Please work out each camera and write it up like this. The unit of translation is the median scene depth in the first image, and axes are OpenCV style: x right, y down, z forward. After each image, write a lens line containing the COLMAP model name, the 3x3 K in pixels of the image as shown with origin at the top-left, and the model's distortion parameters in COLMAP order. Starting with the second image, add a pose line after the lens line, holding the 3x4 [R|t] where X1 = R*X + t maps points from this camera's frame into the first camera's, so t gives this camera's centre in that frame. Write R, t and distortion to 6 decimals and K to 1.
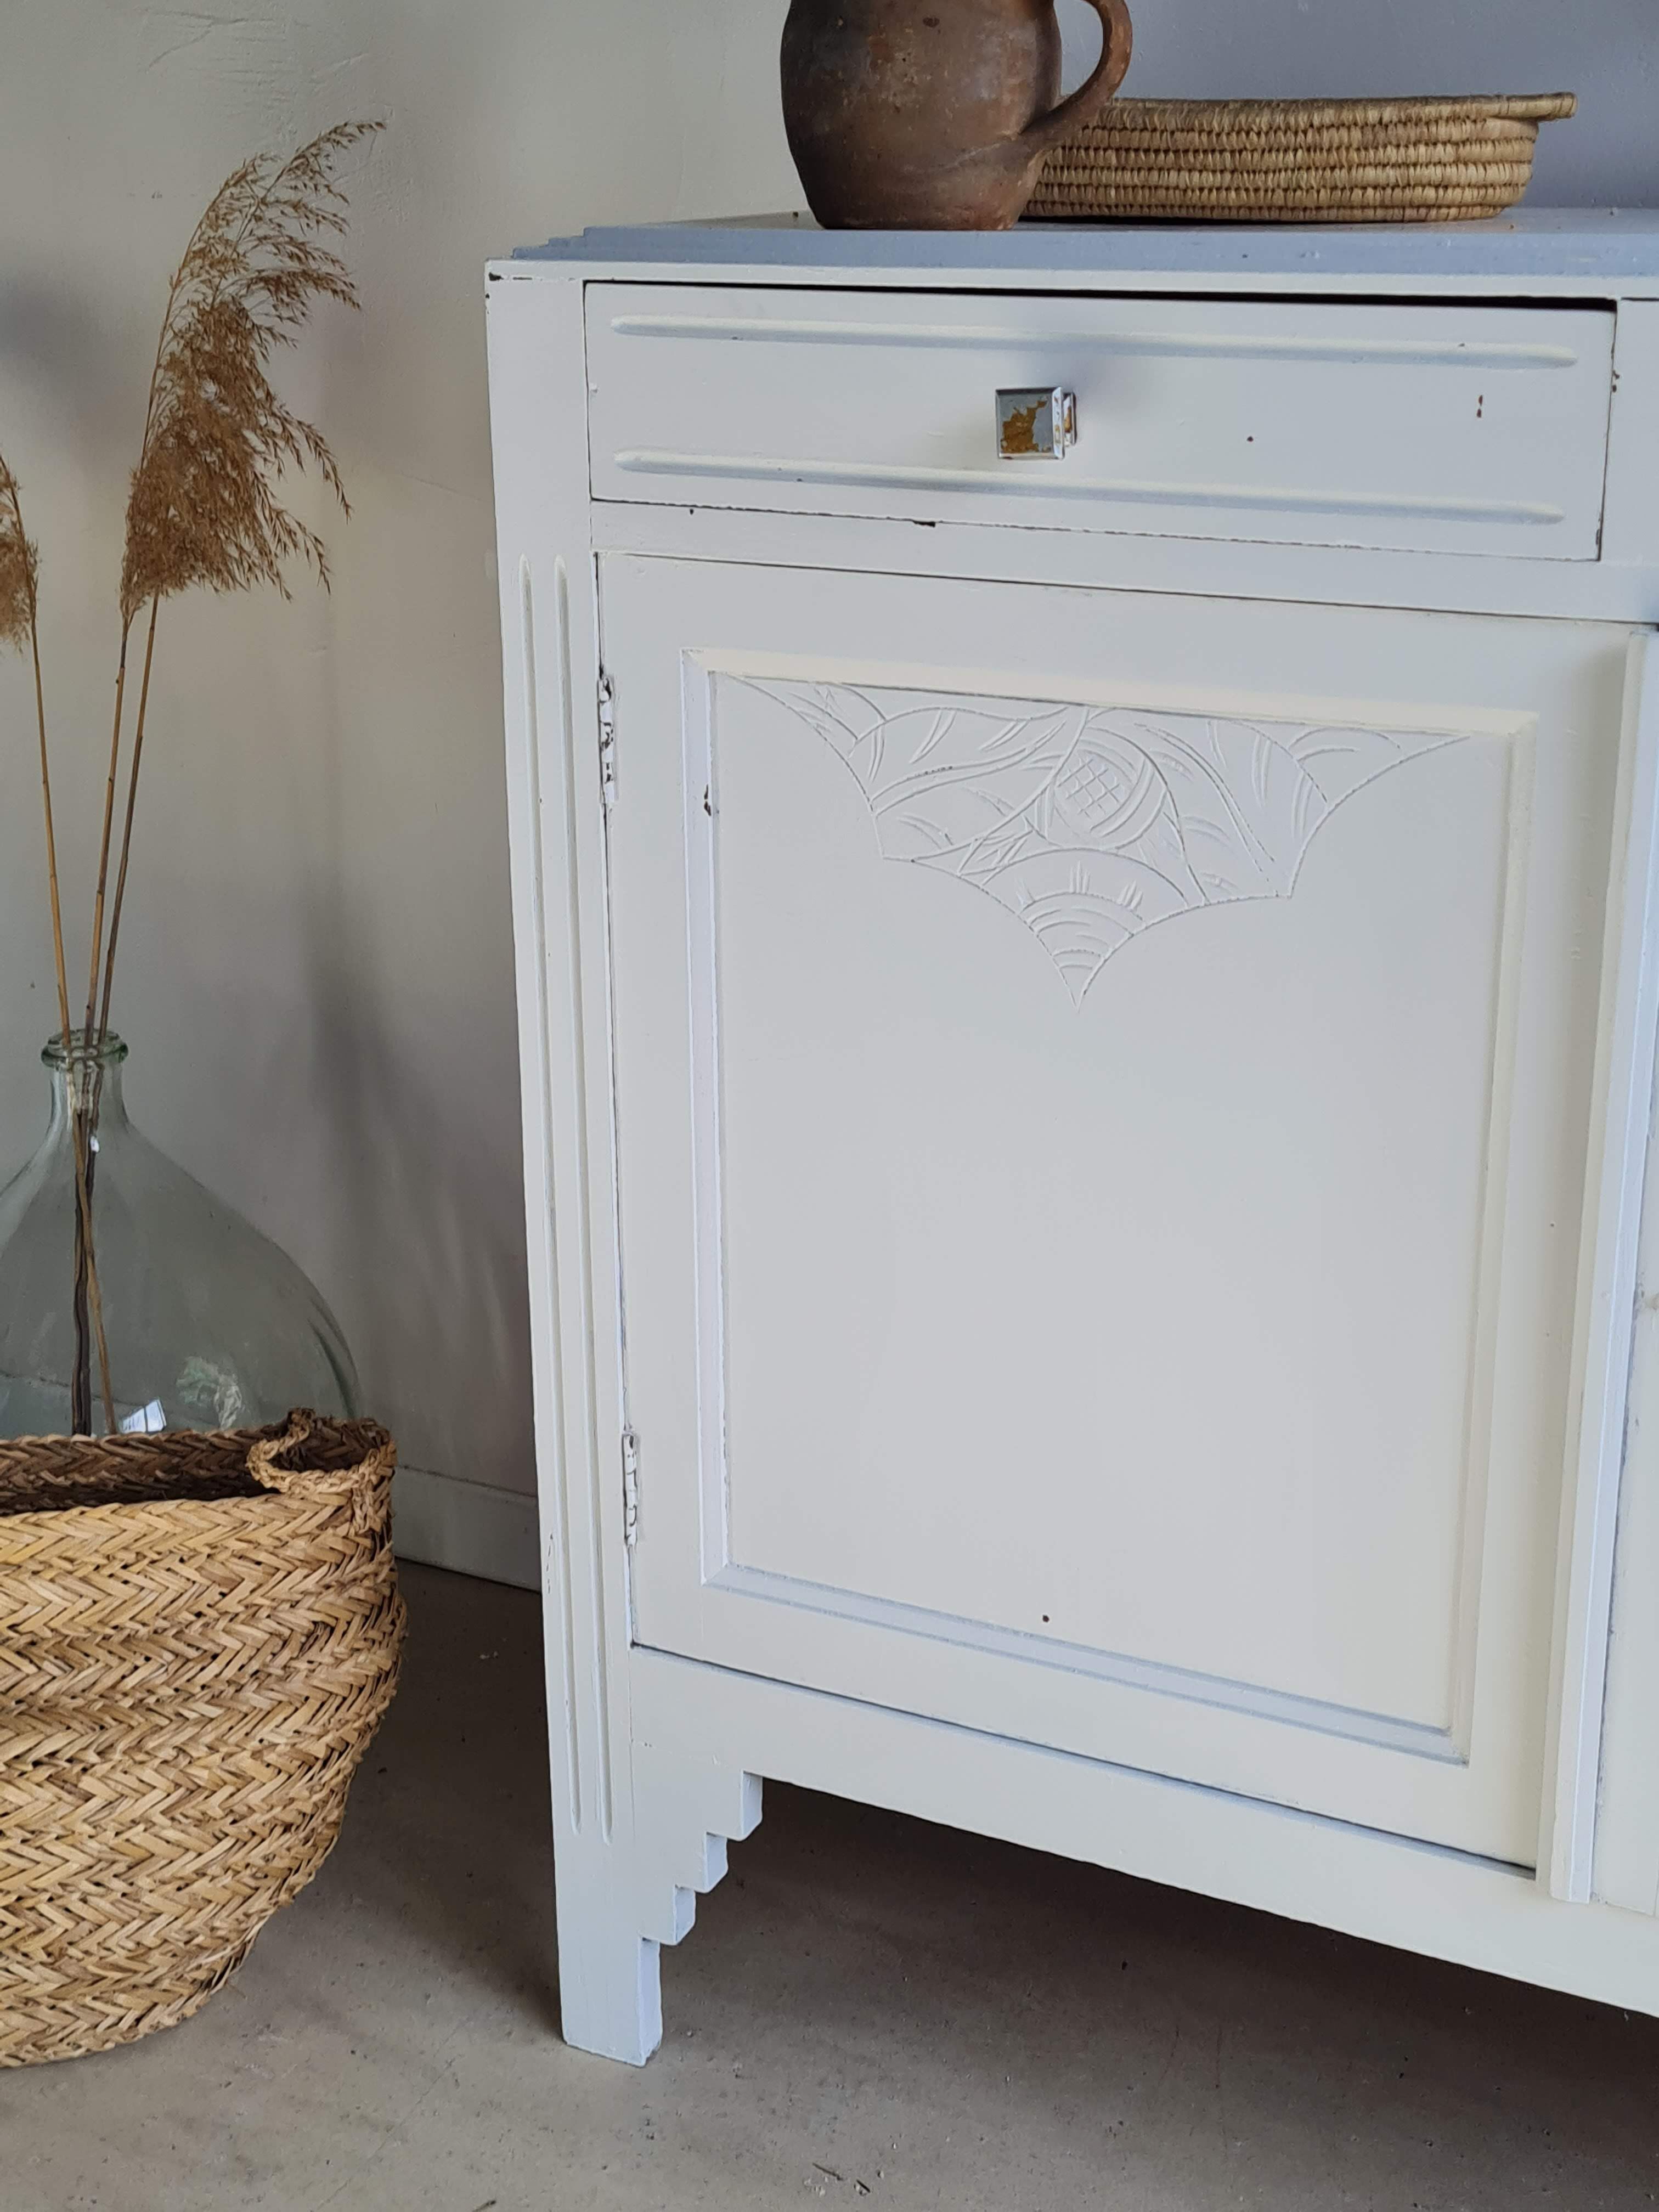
lens RADIAL K [[2912.0, 0, 816.9], [0, 2912.0, 1029.9], [0, 0, 1]] dist [0.039670, 0.044841]
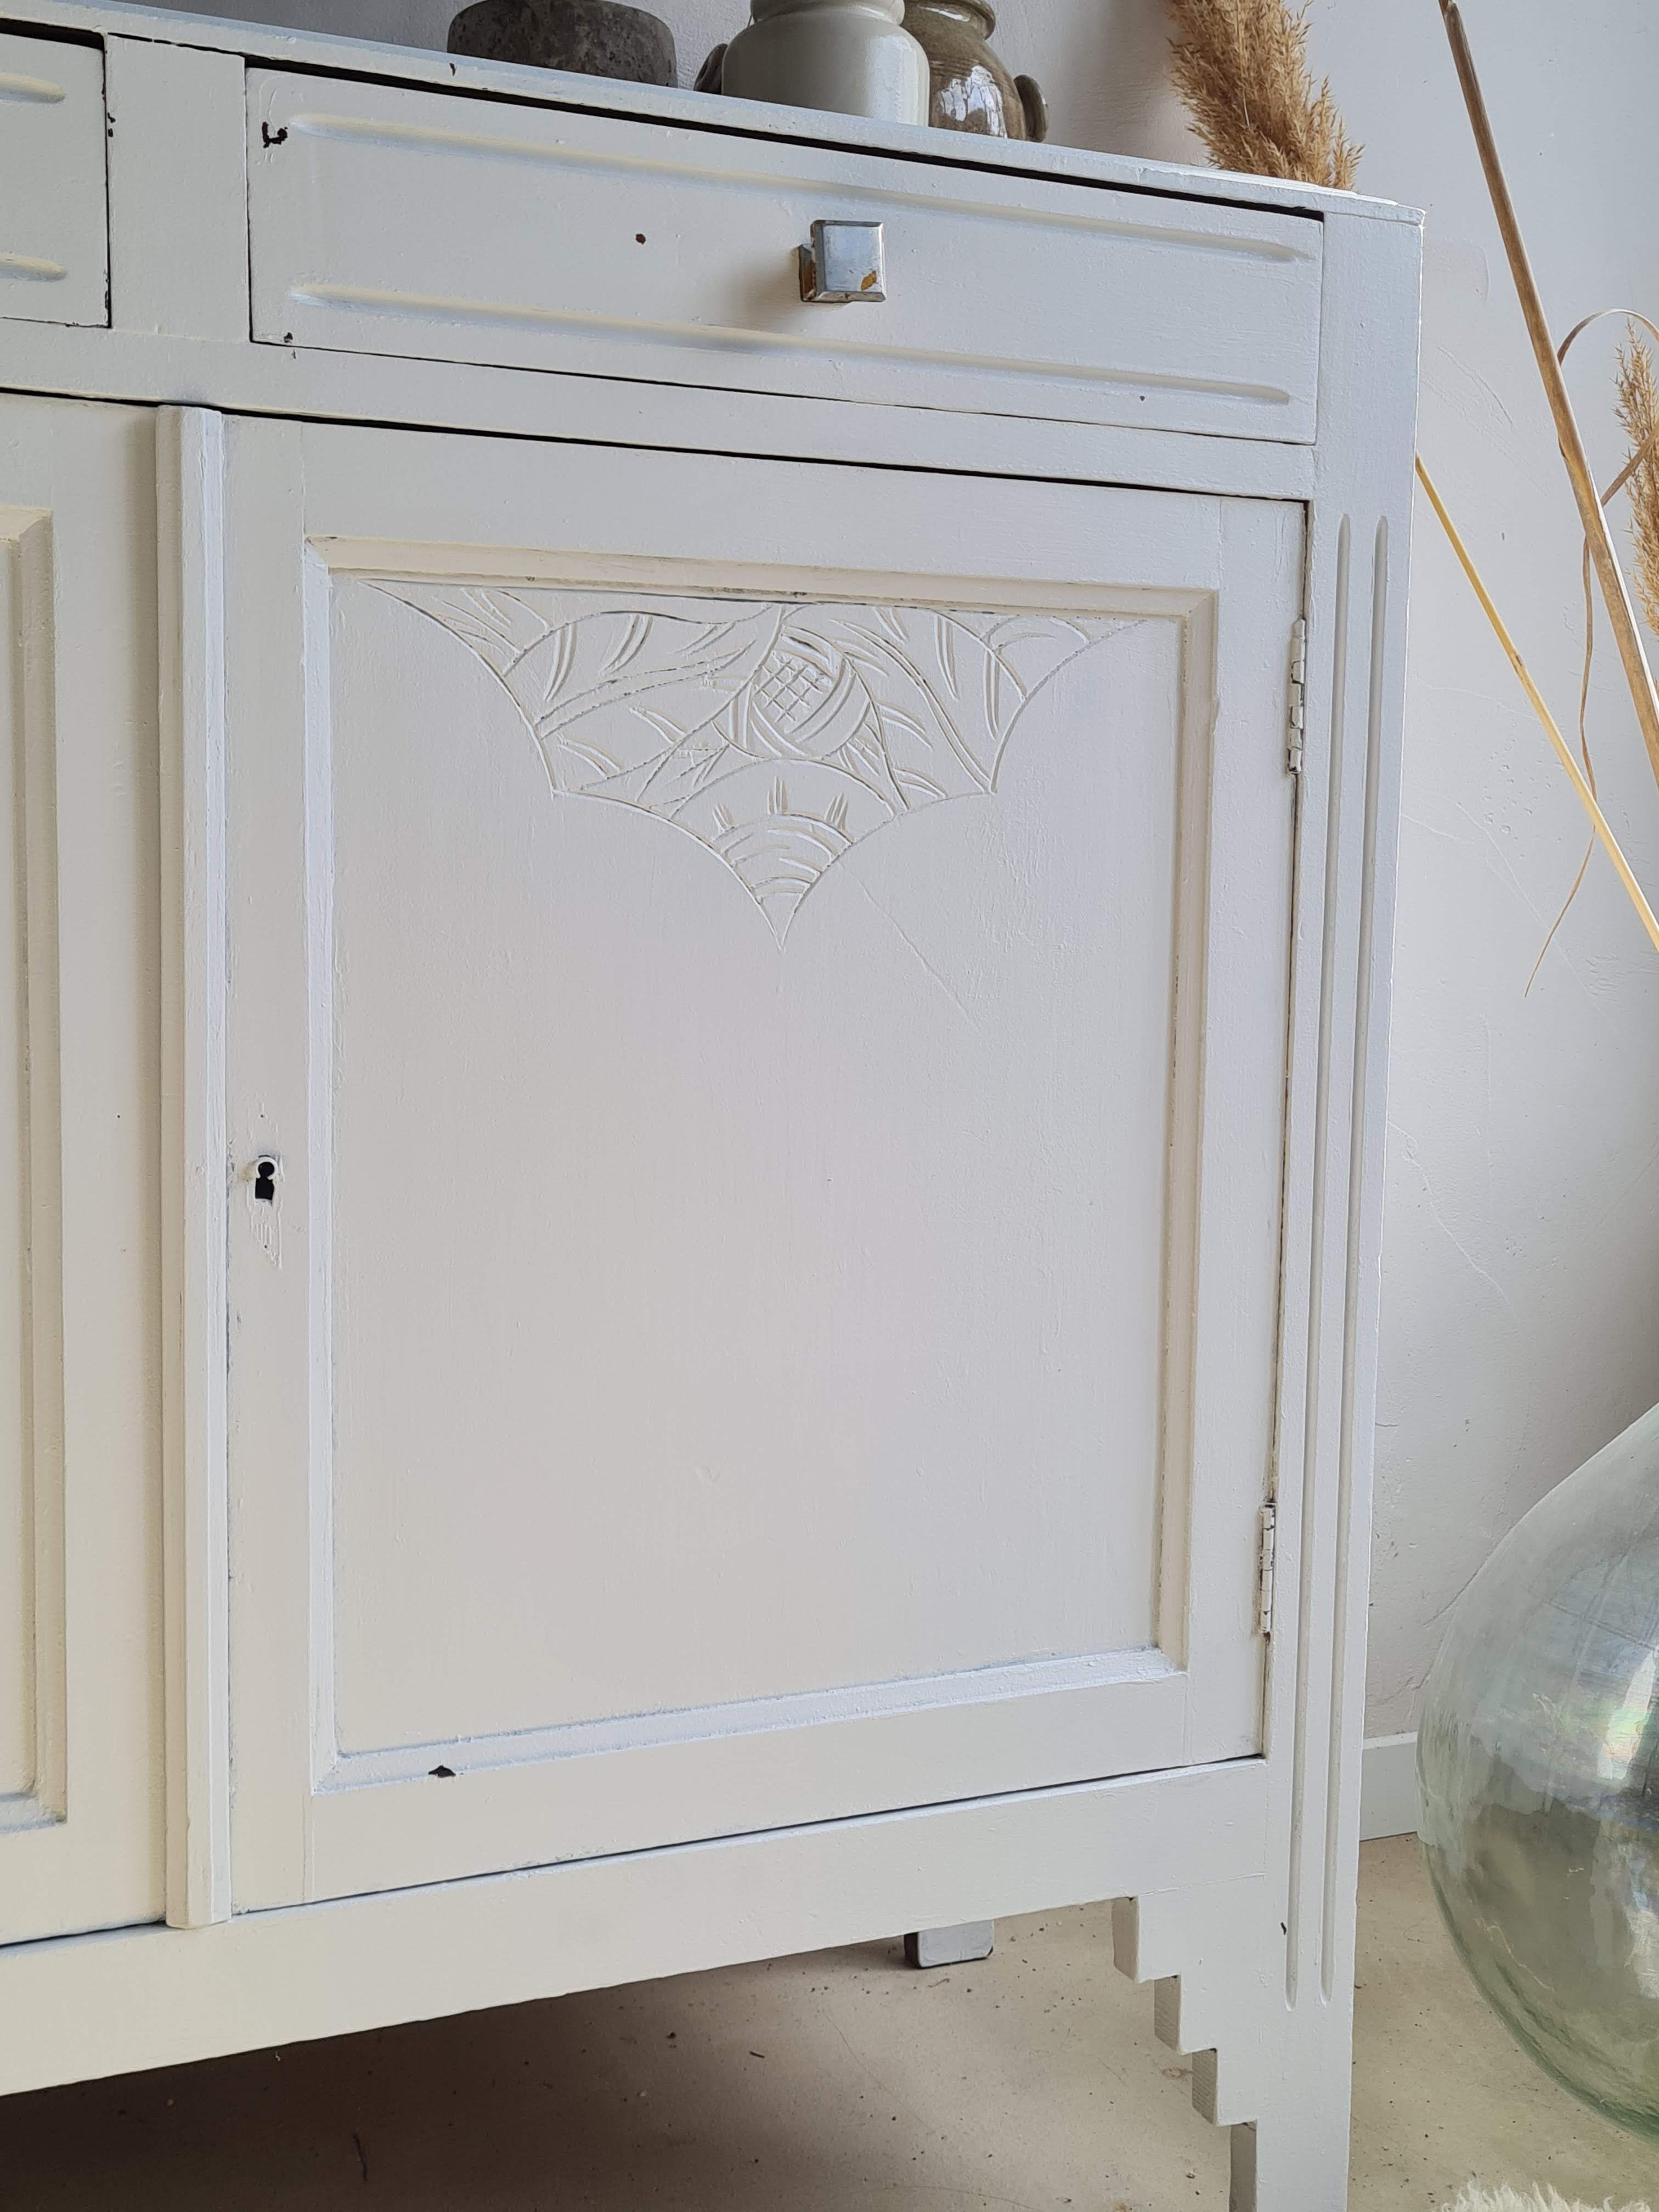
lens RADIAL K [[2526.9, 0, 864.0], [0, 2526.9, 1104.3], [0, 0, 1]] dist [0.021456, 0.021407]
pose [[0.640143, -0.057093, 0.766131, -0.158762], [0.206051, 0.973457, -0.099624, 0.159953], [-0.740108, 0.221636, 0.634916, 0.309760]]
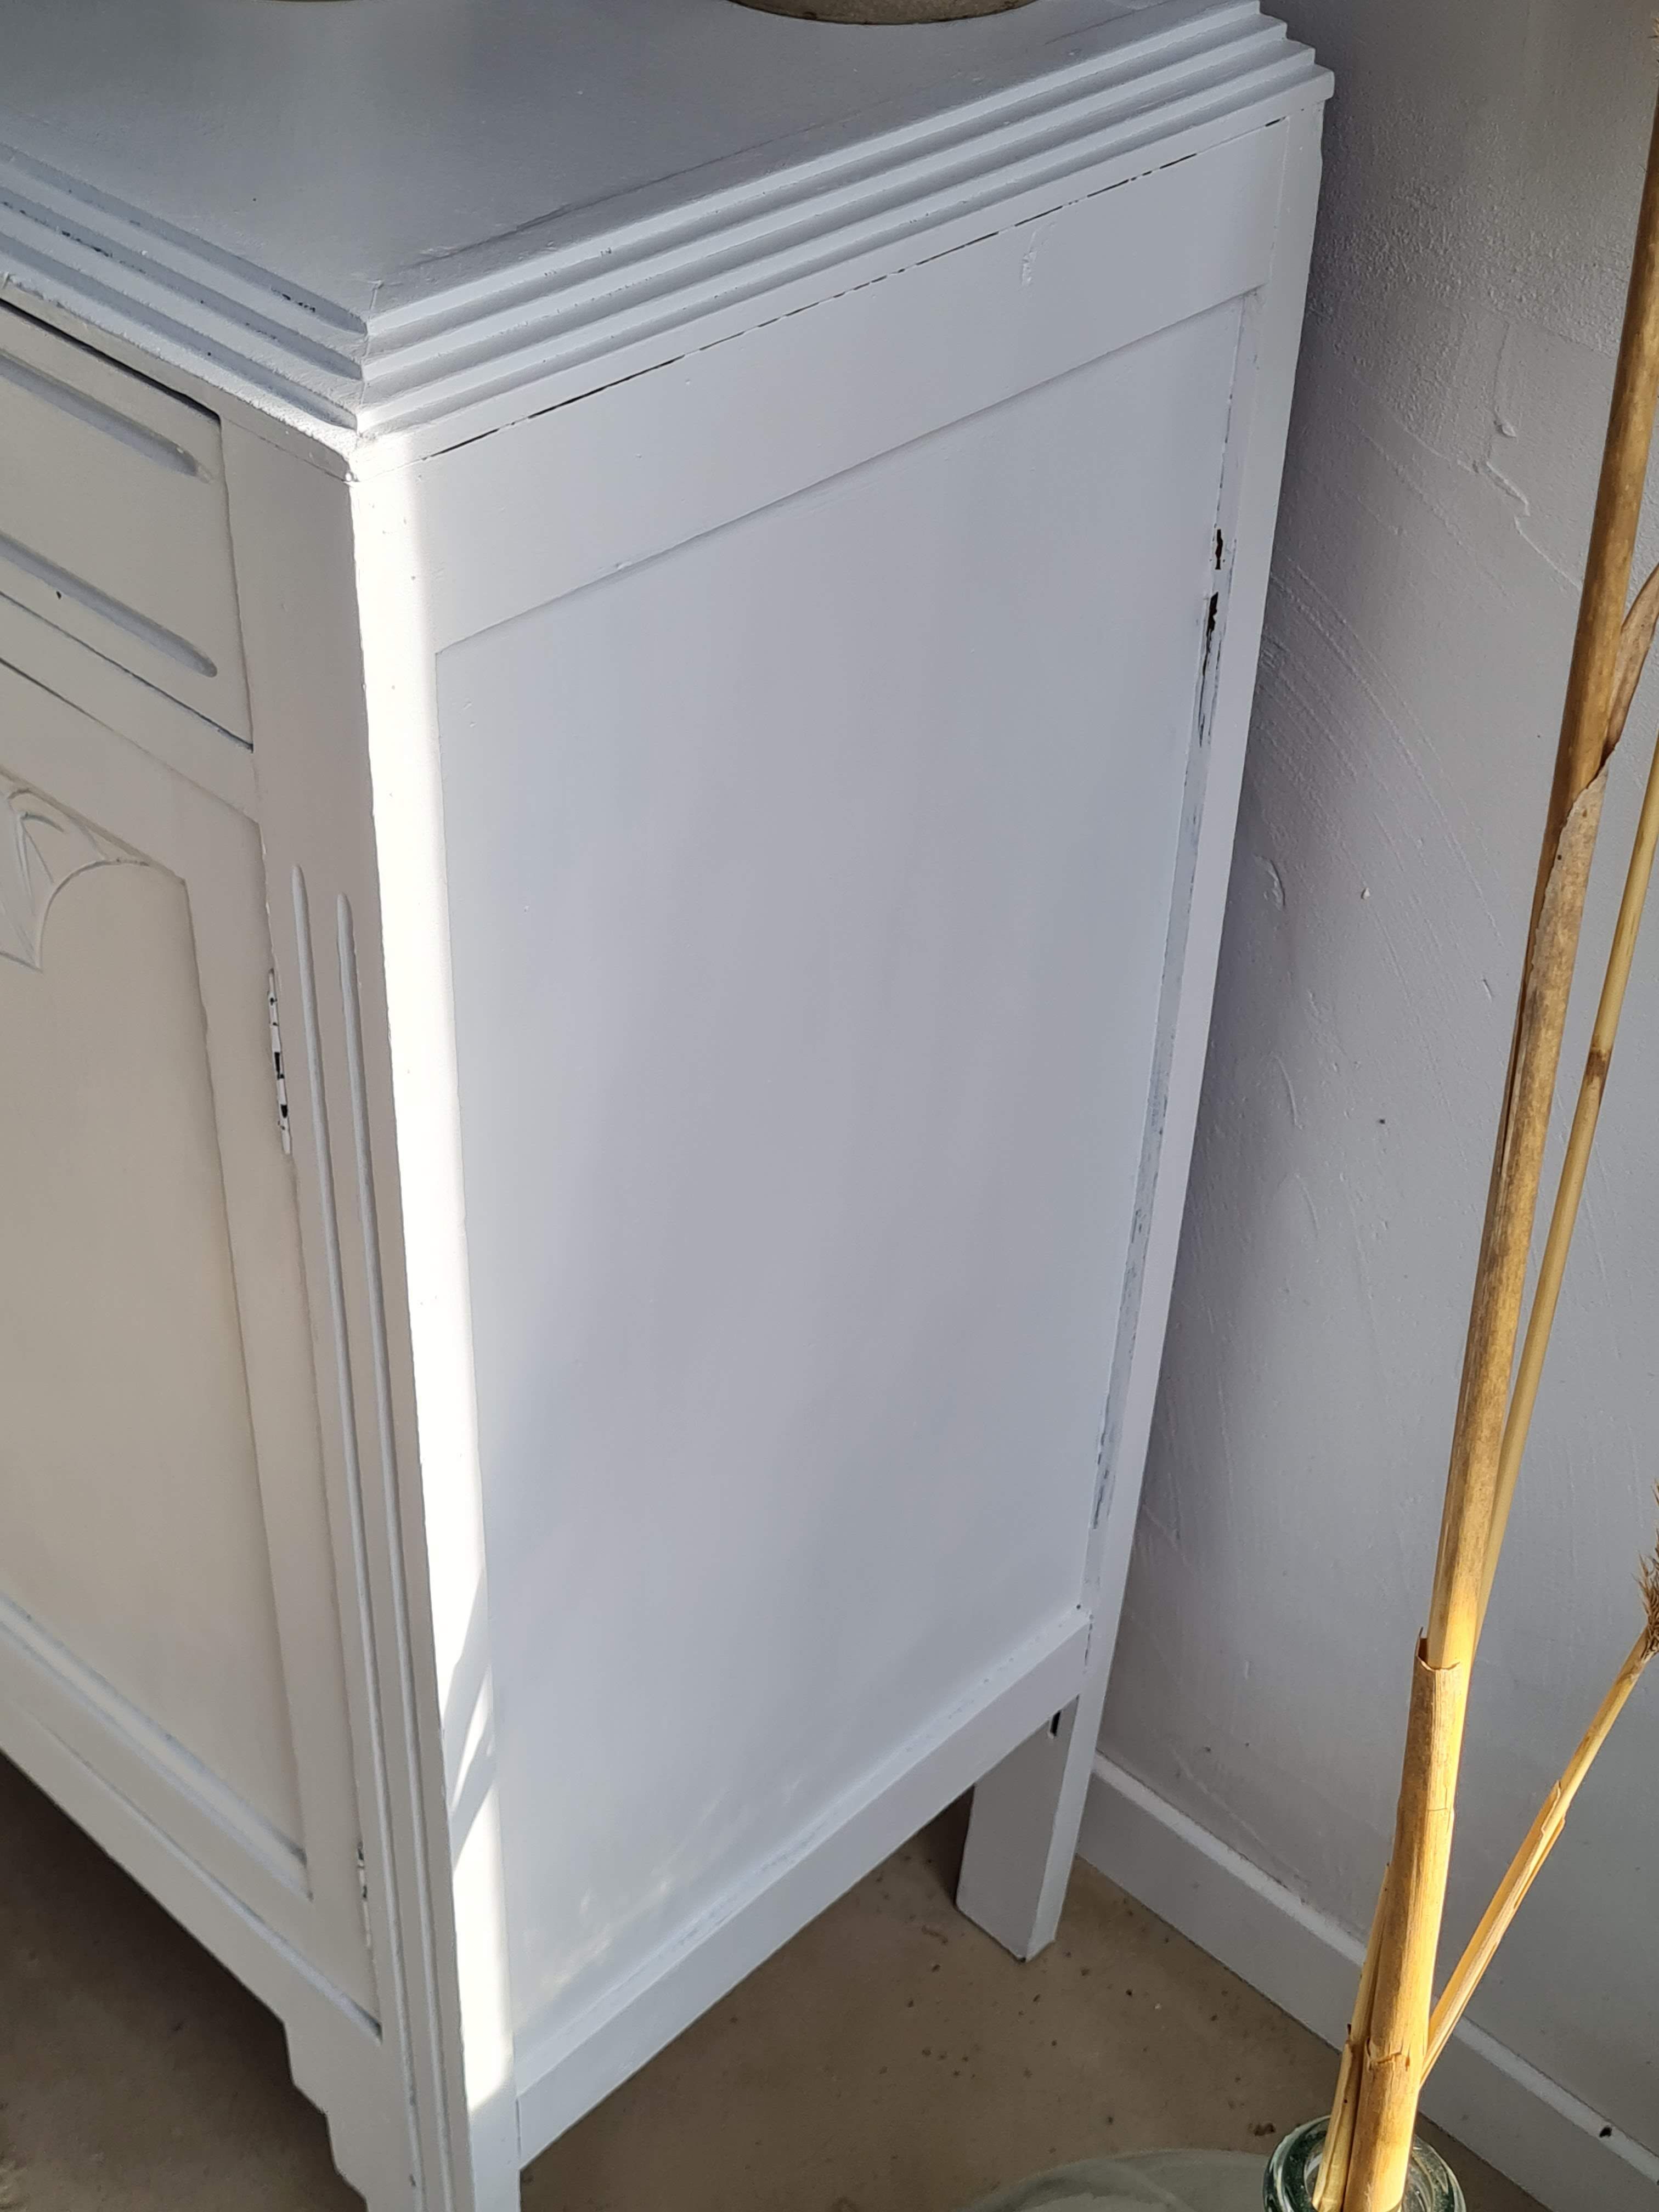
lens RADIAL K [[2937.7, 0, 831.5], [0, 2937.7, 1129.1], [0, 0, 1]] dist [0.030445, 0.002006]
pose [[0.952437, 0.220835, -0.209992, 0.774599], [-0.131801, 0.919826, 0.369525, -0.240128], [0.274760, -0.324272, 0.905182, 0.155196]]
